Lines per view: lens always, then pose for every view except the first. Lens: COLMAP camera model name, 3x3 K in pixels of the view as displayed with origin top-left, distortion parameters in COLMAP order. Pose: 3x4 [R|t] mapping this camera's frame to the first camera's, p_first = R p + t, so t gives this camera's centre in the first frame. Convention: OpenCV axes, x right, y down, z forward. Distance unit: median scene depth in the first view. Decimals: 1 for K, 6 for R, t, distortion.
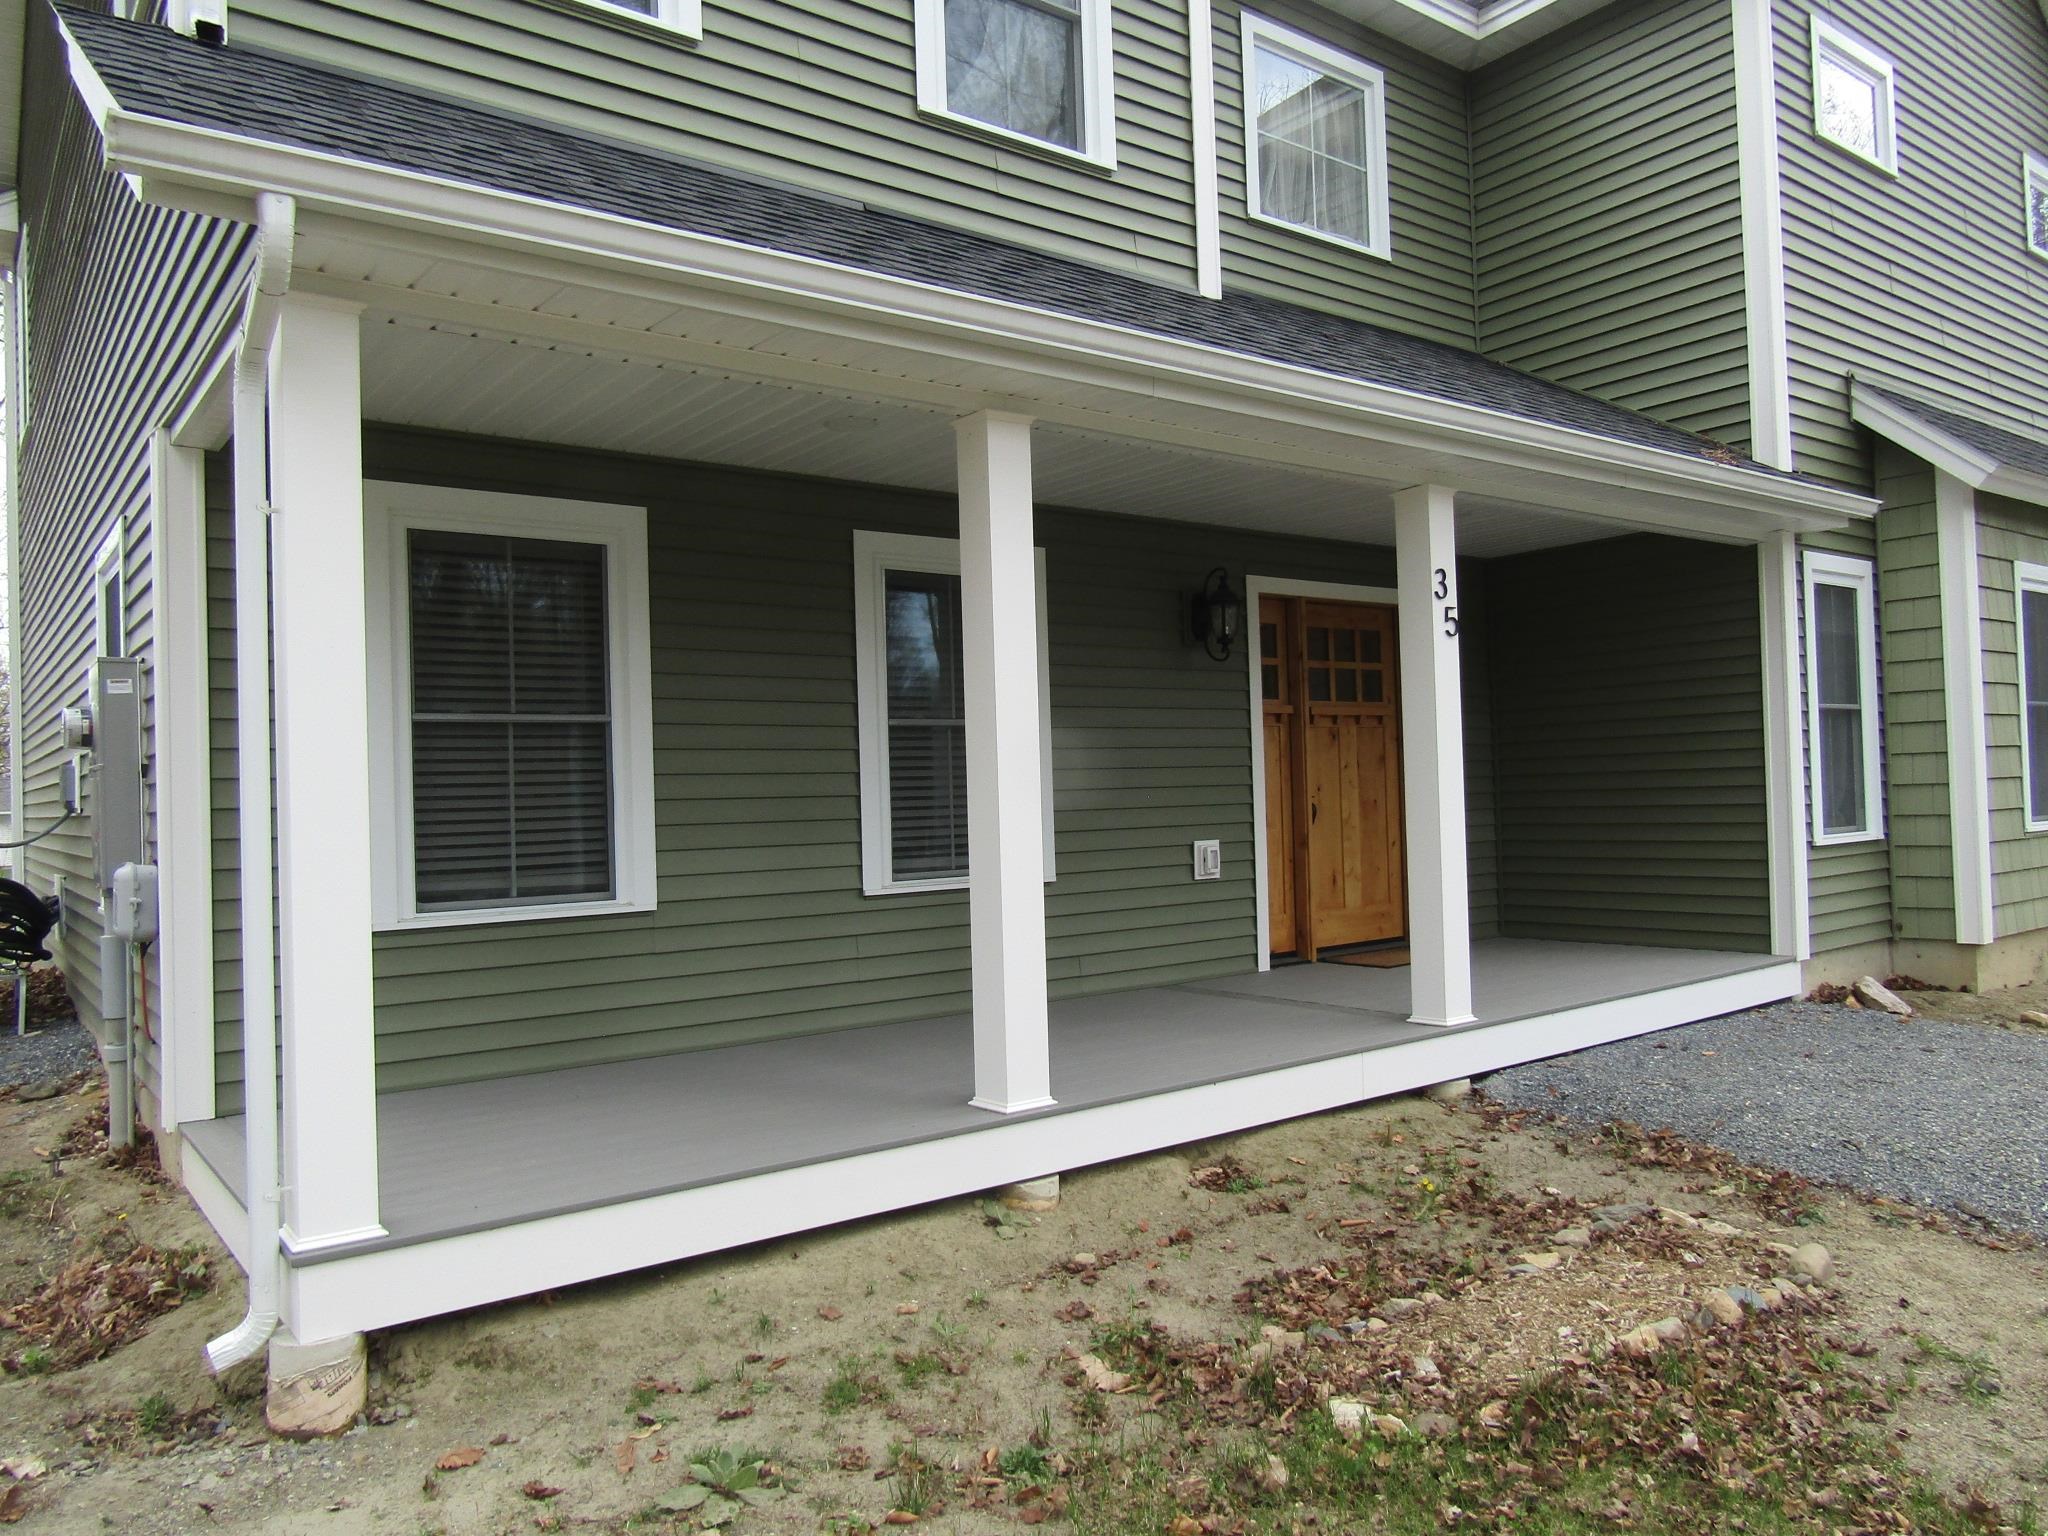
lens RADIAL K [[1475.7, 0, 1056.9], [0, 1475.7, 752.2], [0, 0, 1]] dist [-0.006044, 0.000894]
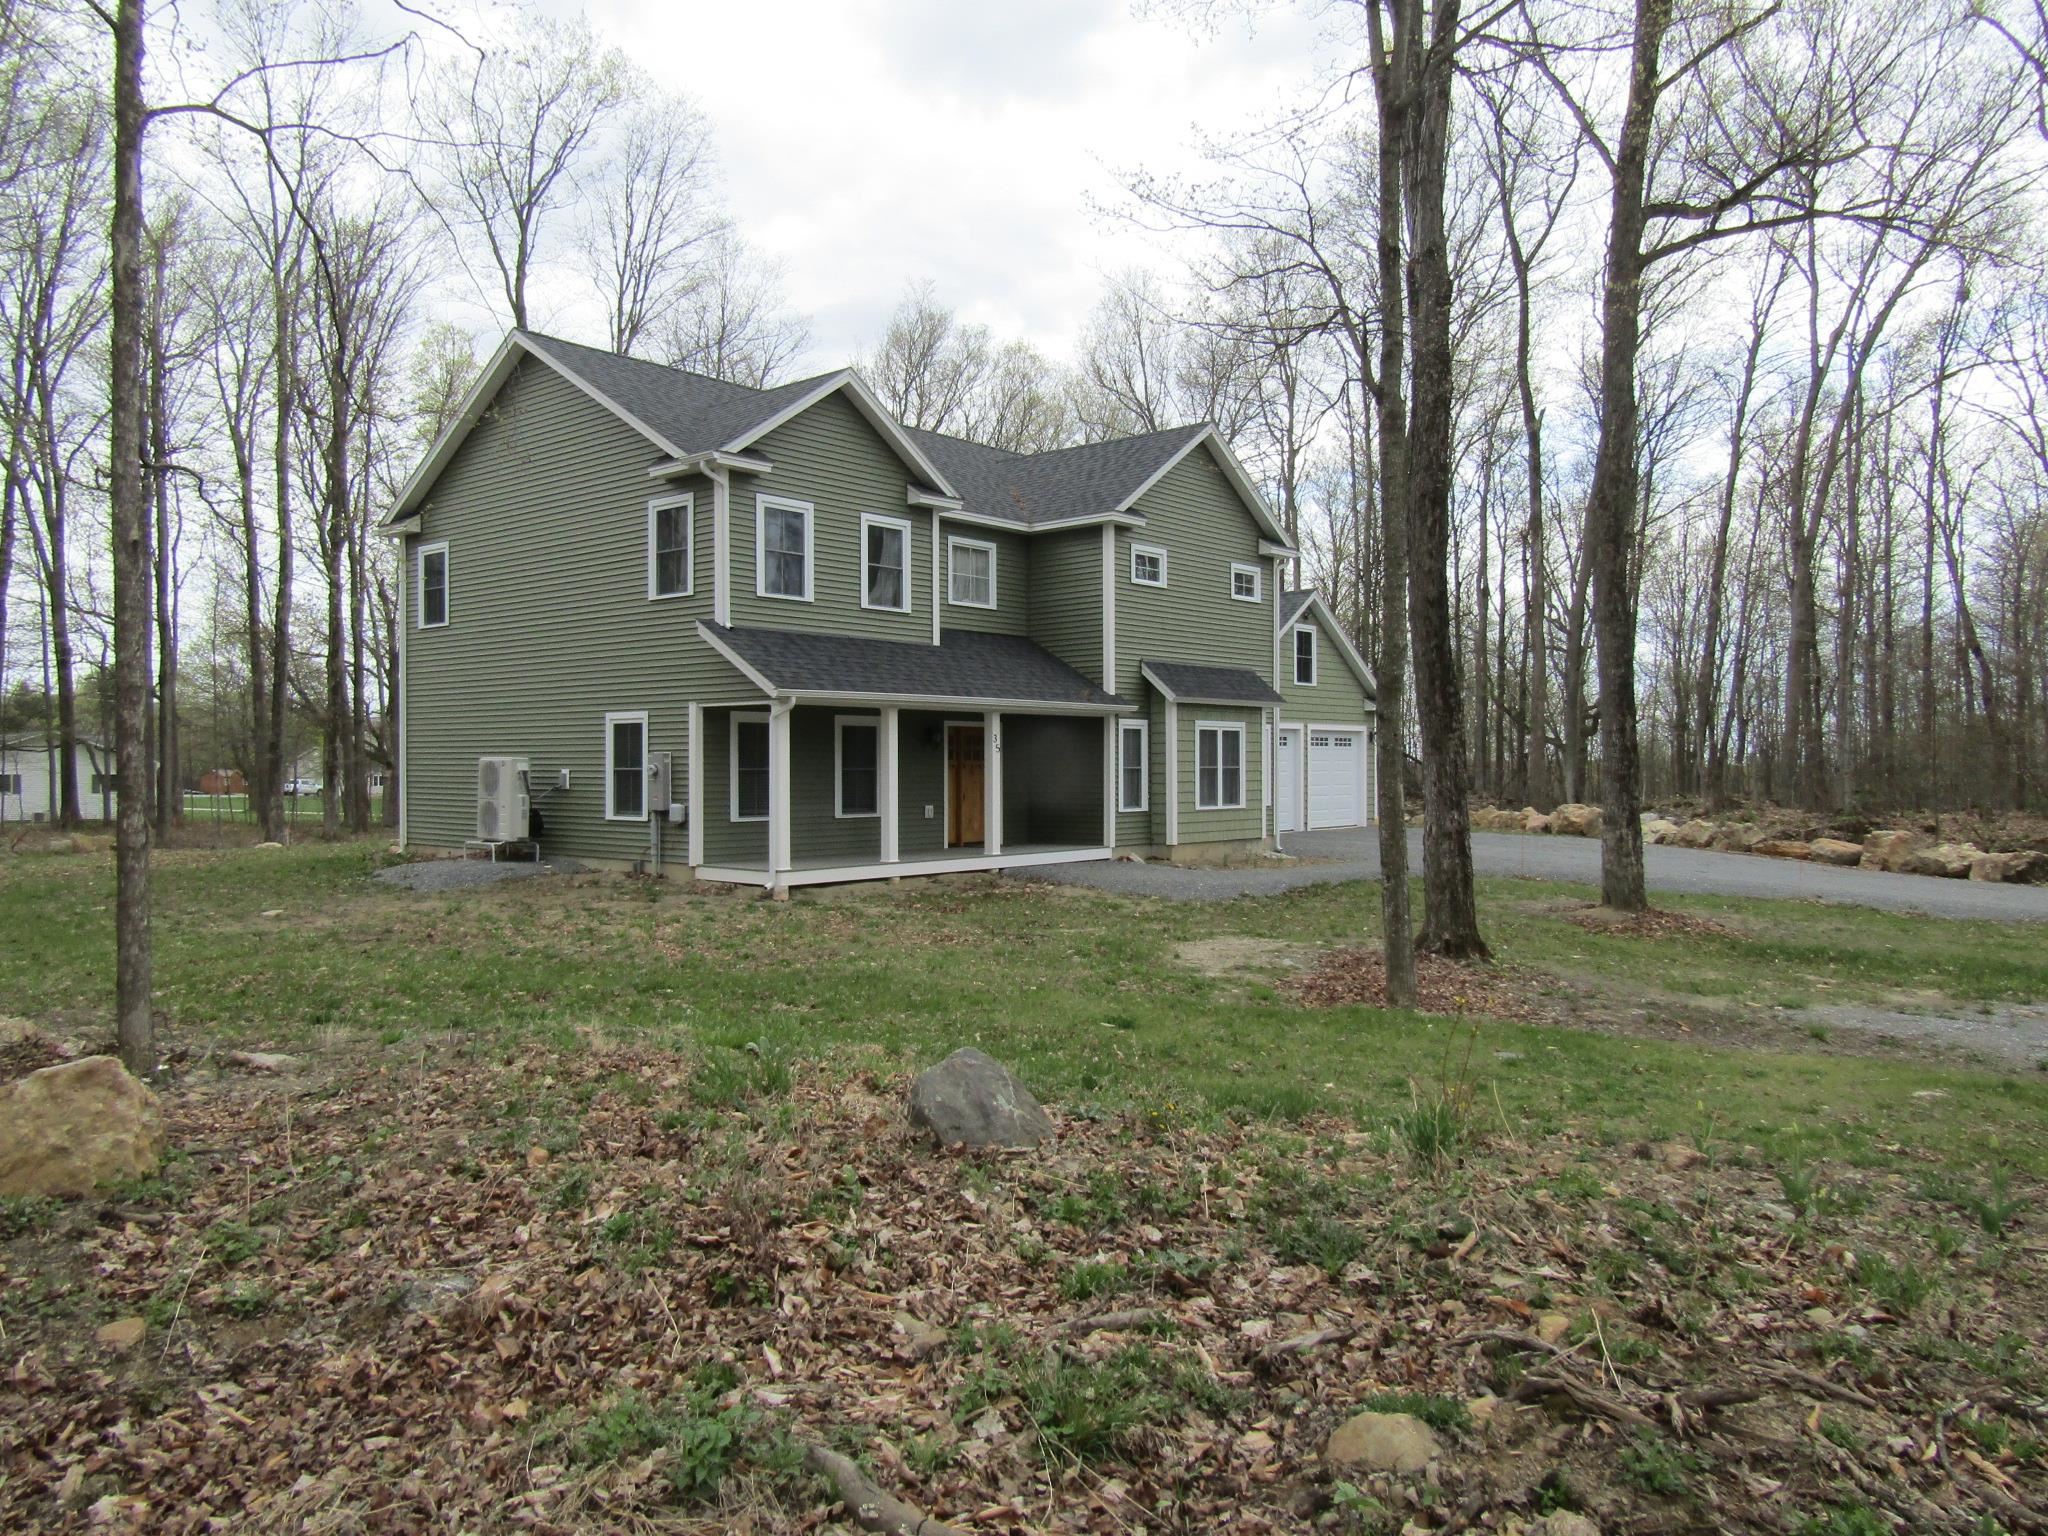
lens RADIAL K [[1475.7, 0, 1020.4], [0, 1475.7, 768.0], [0, 0, 1]] dist [-0.006044, 0.000894]
pose [[0.982238, 0.027603, 0.185598, -0.292132], [-0.032511, 0.999196, 0.023453, -0.101212], [-0.184801, -0.029071, 0.982346, -2.118421]]
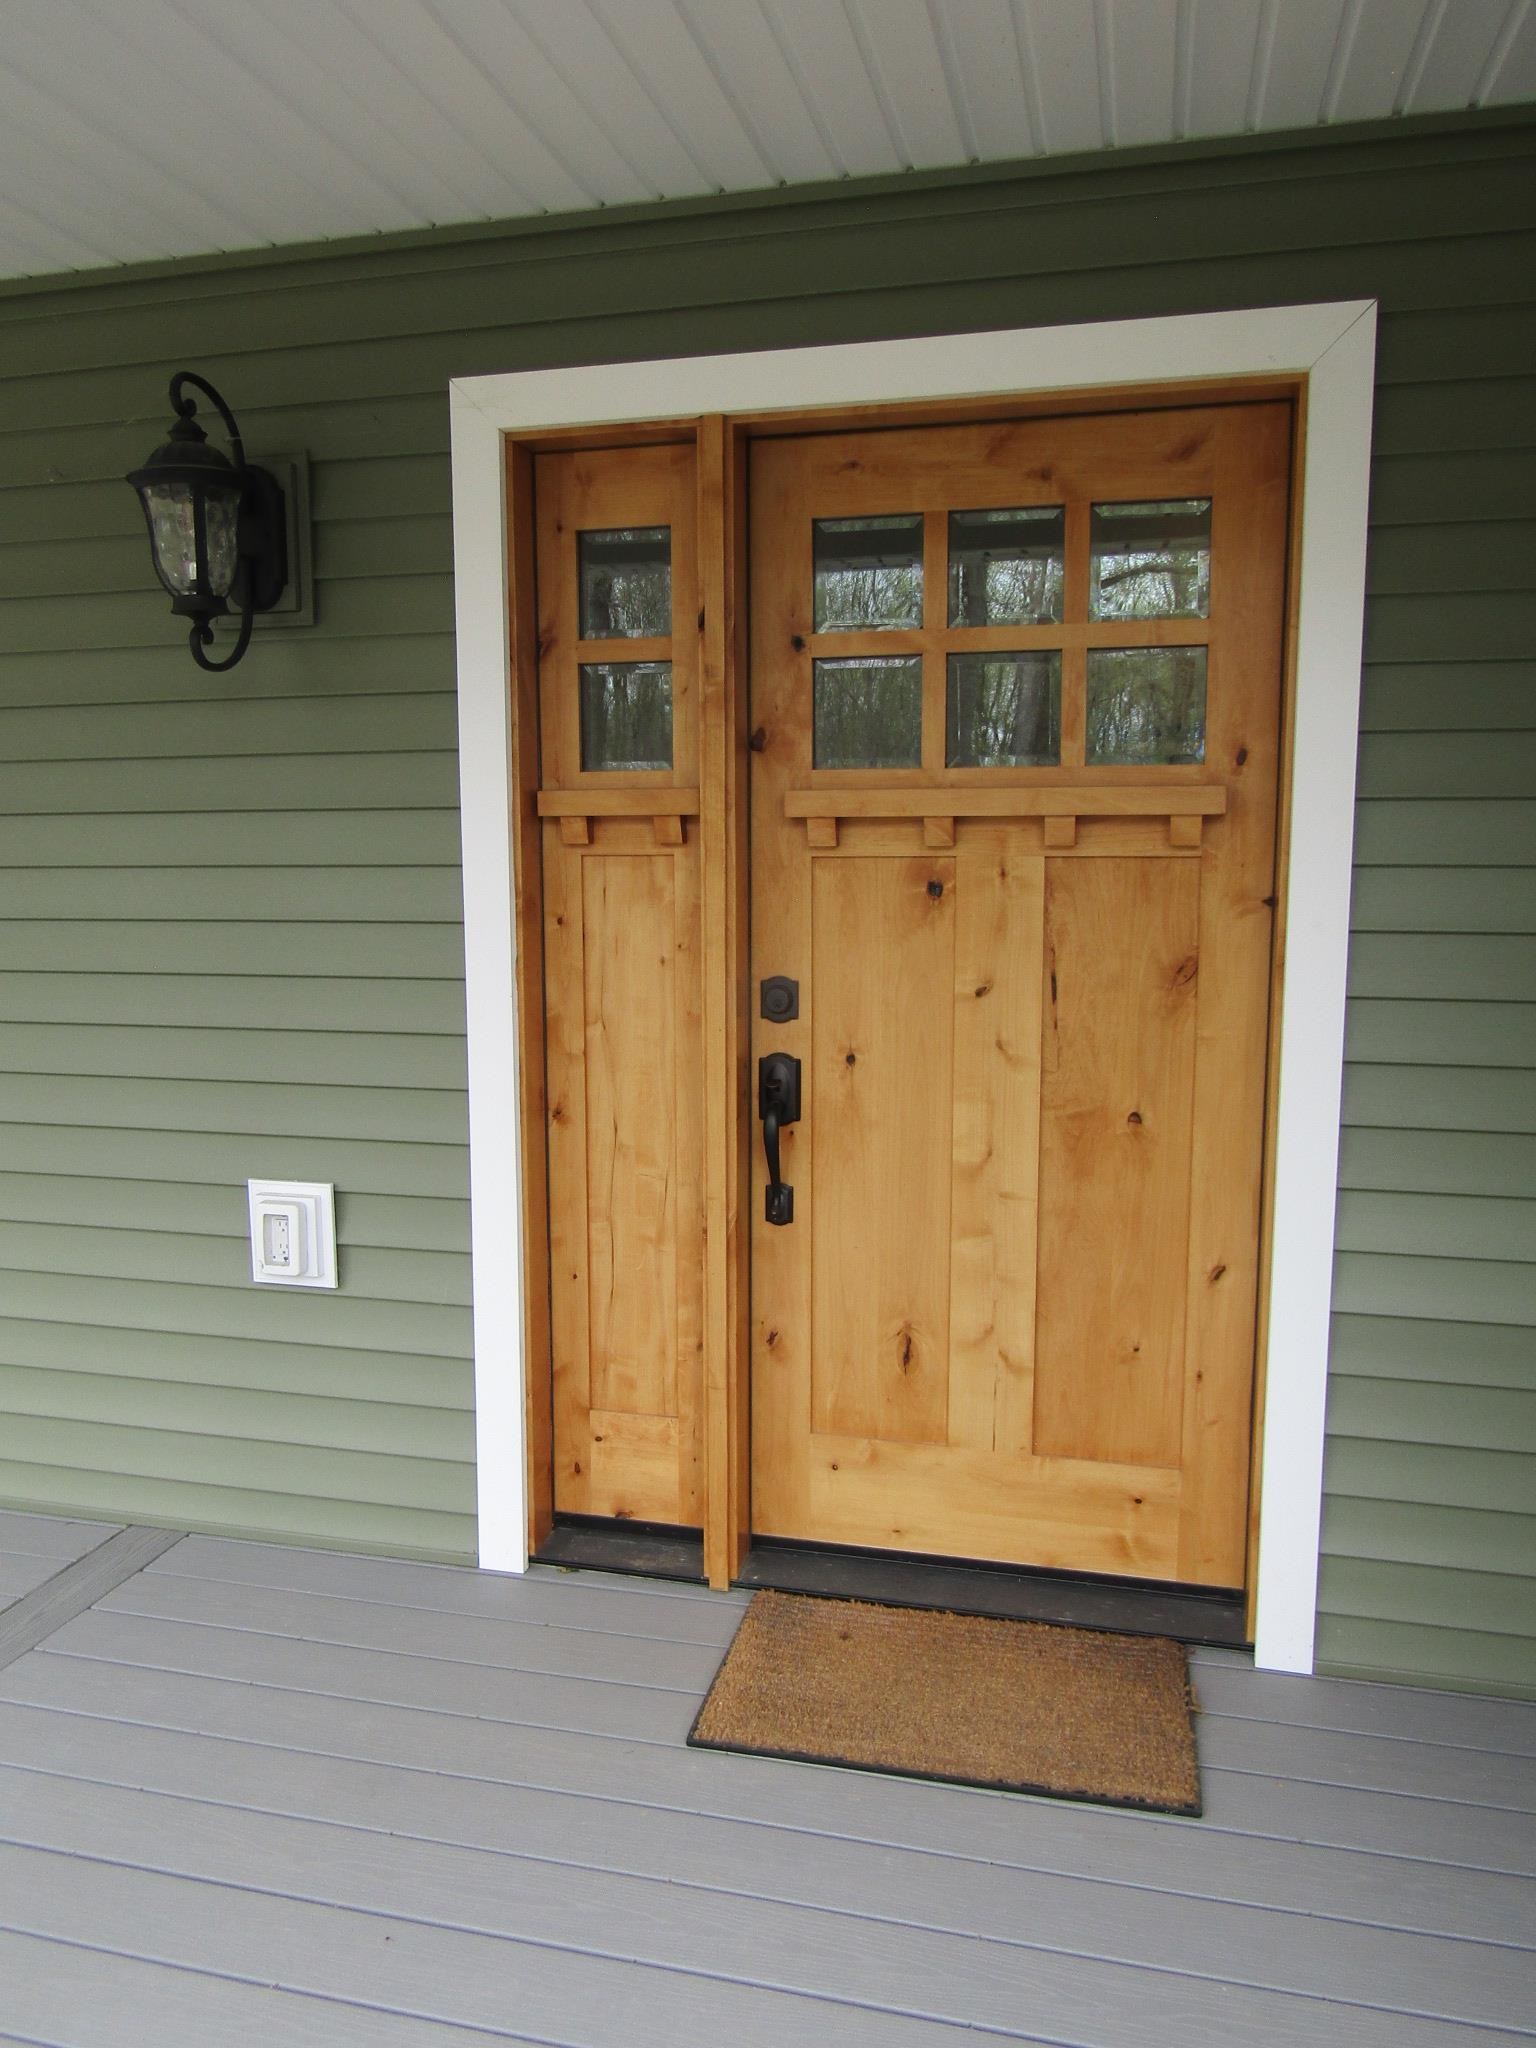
lens RADIAL K [[1475.7, 0, 779.1], [0, 1475.7, 996.3], [0, 0, 1]] dist [-0.006044, 0.000894]
pose [[0.609364, 0.116816, -0.784238, 0.445125], [0.006751, 0.988287, 0.152457, -0.038163], [0.792862, -0.098196, 0.601438, 0.874066]]
